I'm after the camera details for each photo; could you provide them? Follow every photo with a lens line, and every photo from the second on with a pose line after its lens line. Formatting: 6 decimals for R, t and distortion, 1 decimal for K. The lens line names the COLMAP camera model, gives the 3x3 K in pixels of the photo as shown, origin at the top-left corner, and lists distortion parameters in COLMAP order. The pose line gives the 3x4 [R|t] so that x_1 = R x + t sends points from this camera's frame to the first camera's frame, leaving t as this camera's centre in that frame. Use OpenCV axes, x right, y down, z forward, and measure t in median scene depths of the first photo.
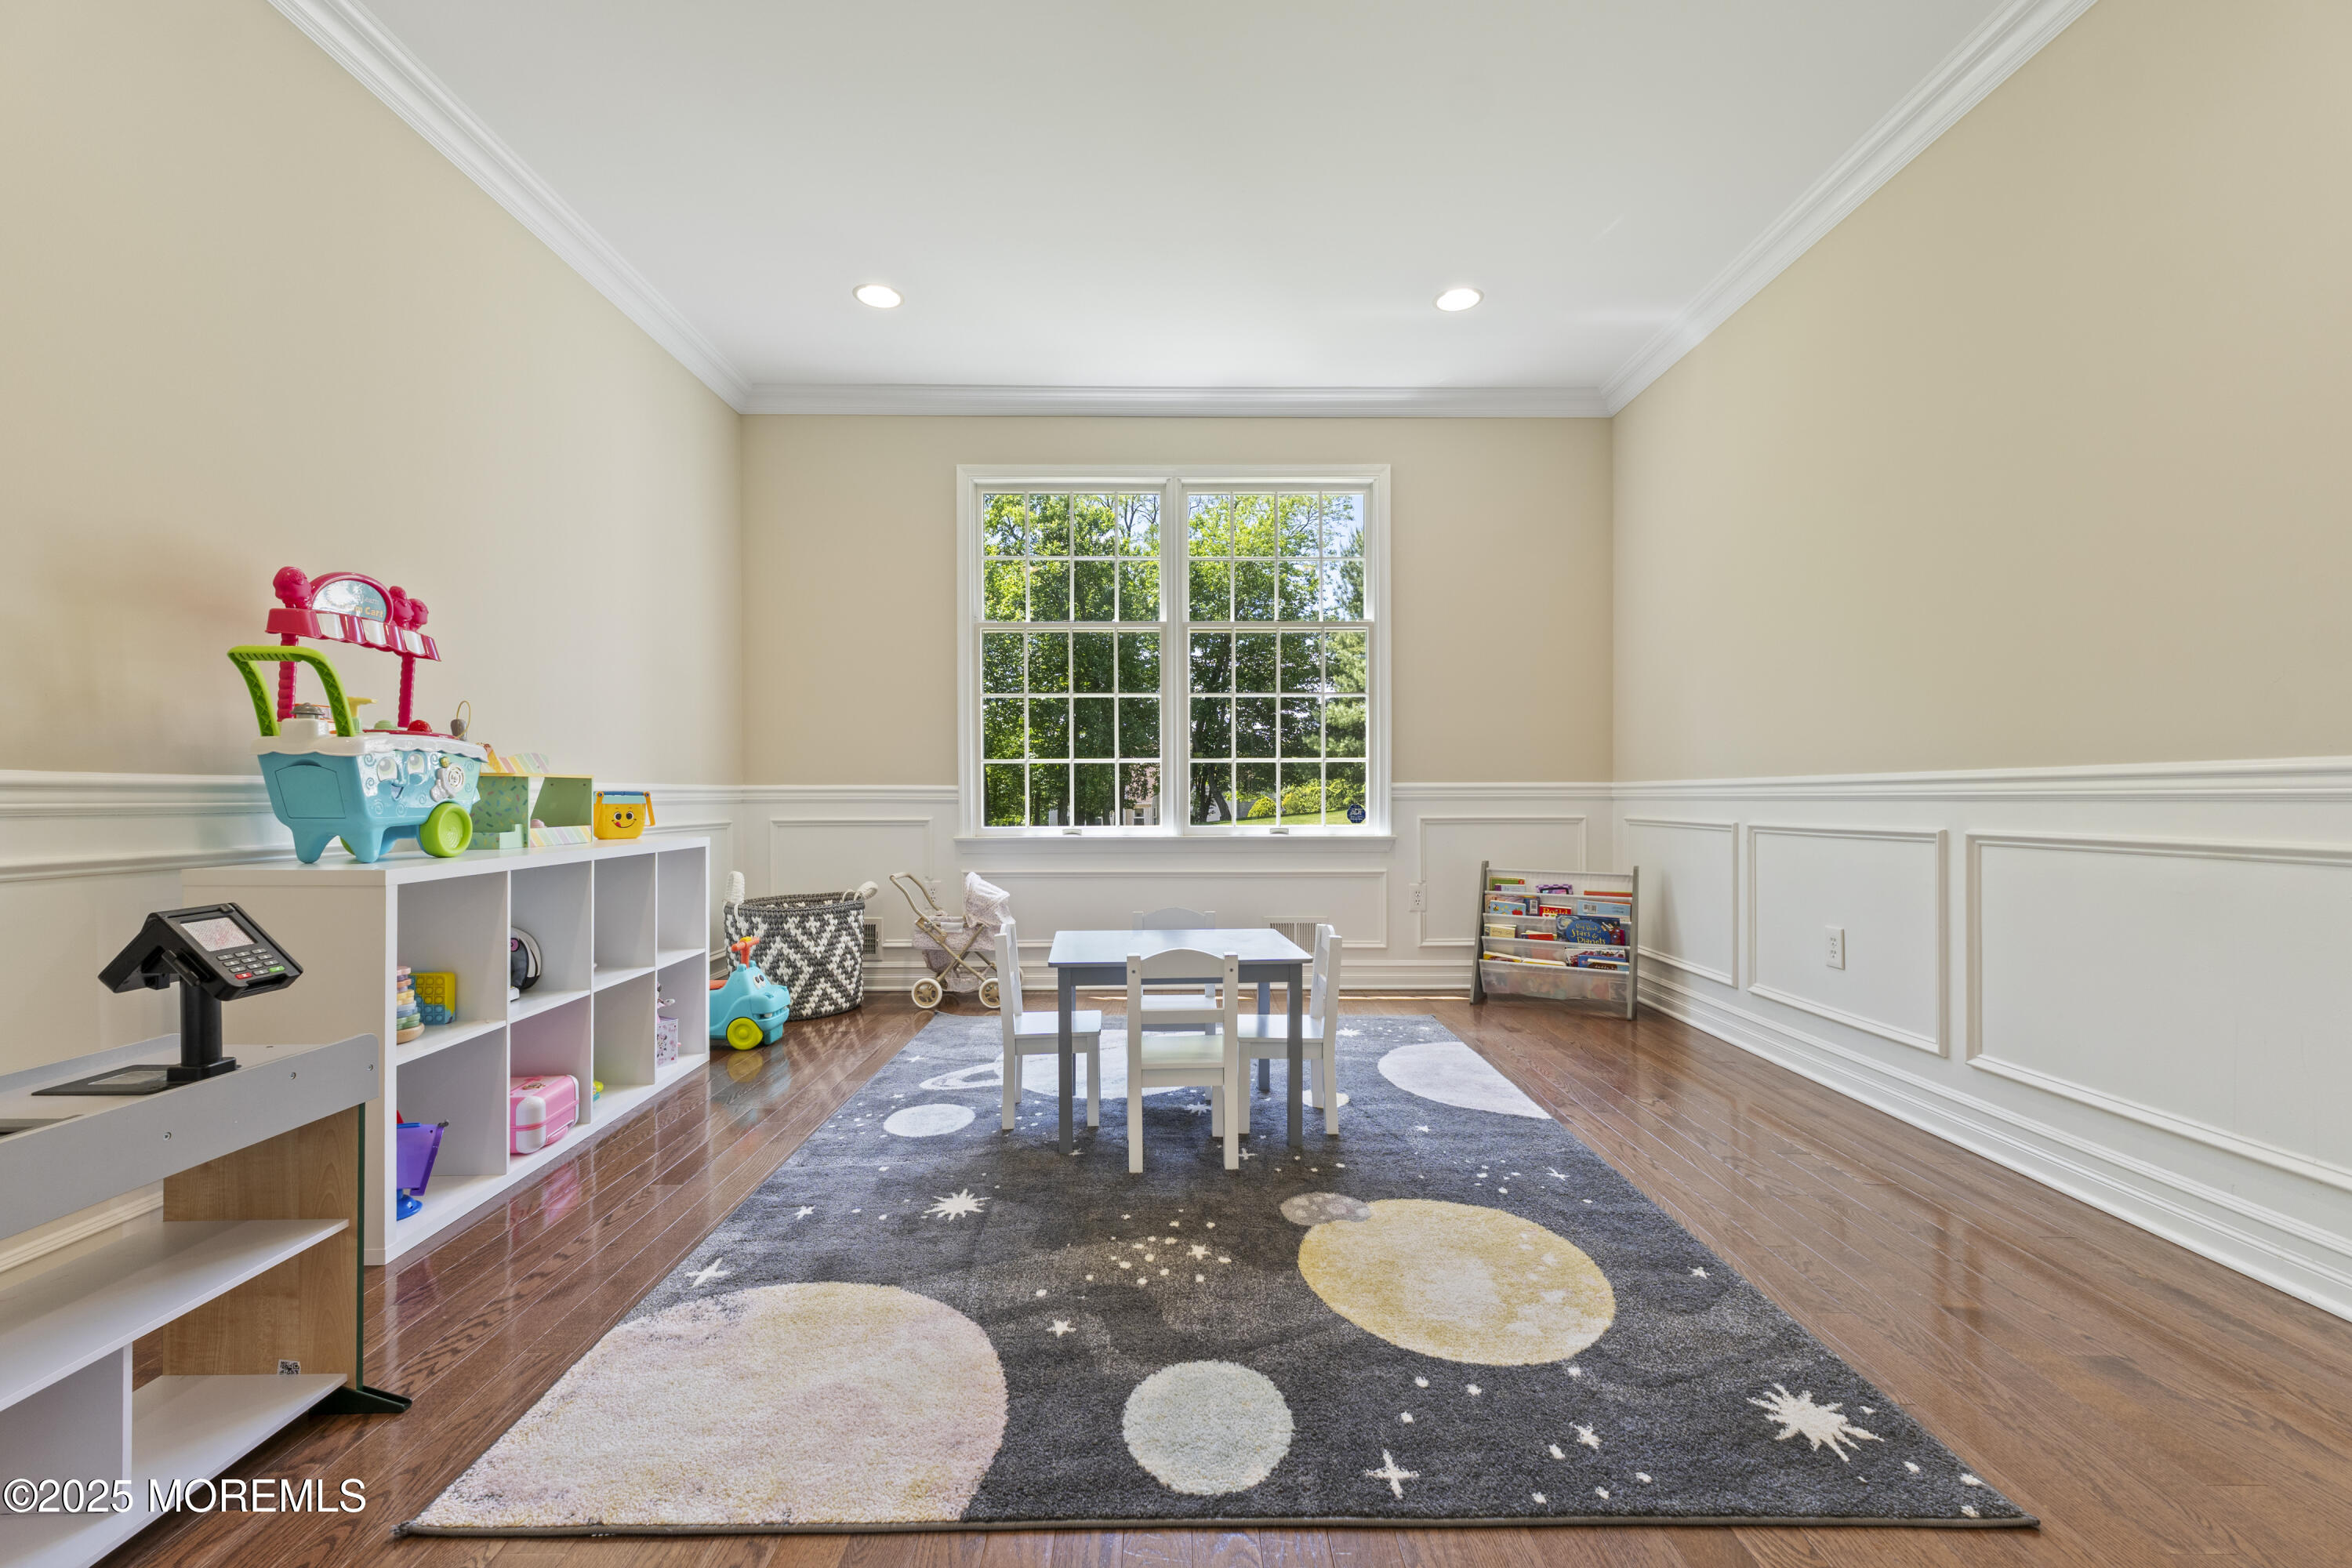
lens RADIAL K [[992.7, 0, 1176.9], [0, 992.7, 794.7], [0, 0, 1]] dist [0.007918, -0.000413]
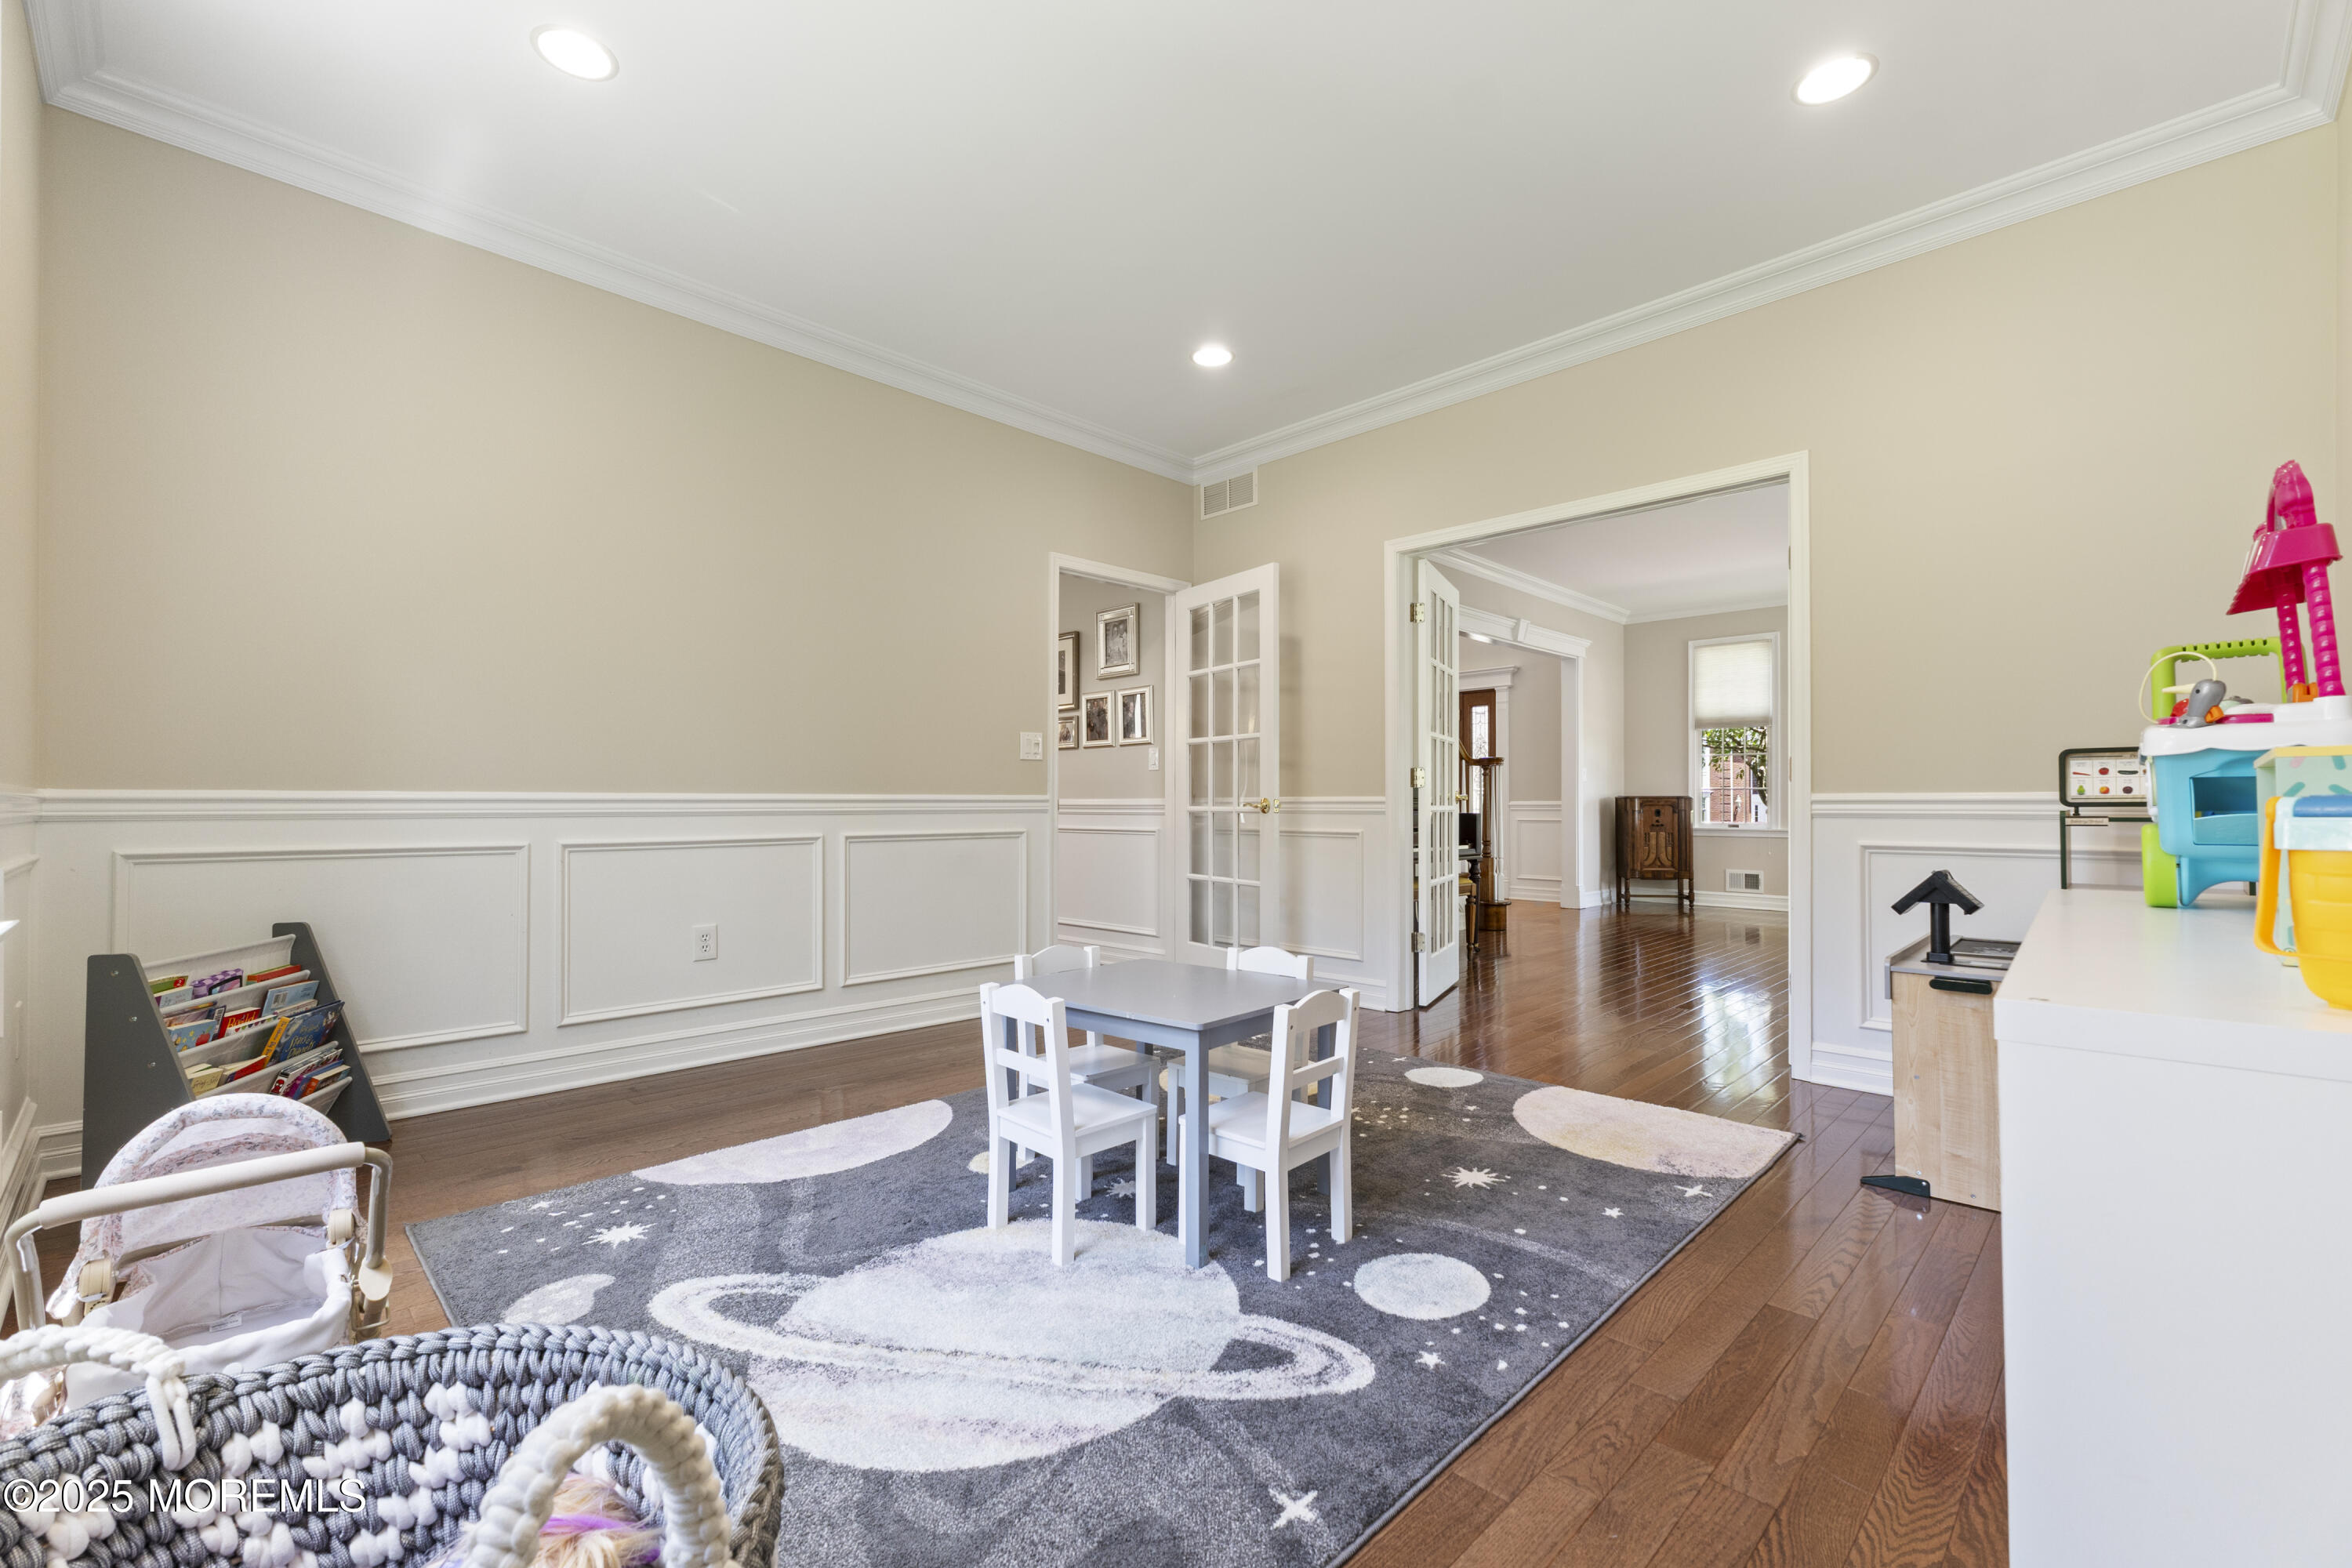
lens RADIAL K [[992.7, 0, 1184.2], [0, 992.7, 785.7], [0, 0, 1]] dist [0.007918, -0.000413]
pose [[-0.703887, 0.012760, 0.710197, -0.802652], [0.002778, 0.999880, -0.015211, -0.013209], [-0.710306, -0.008734, -0.703838, 2.052357]]
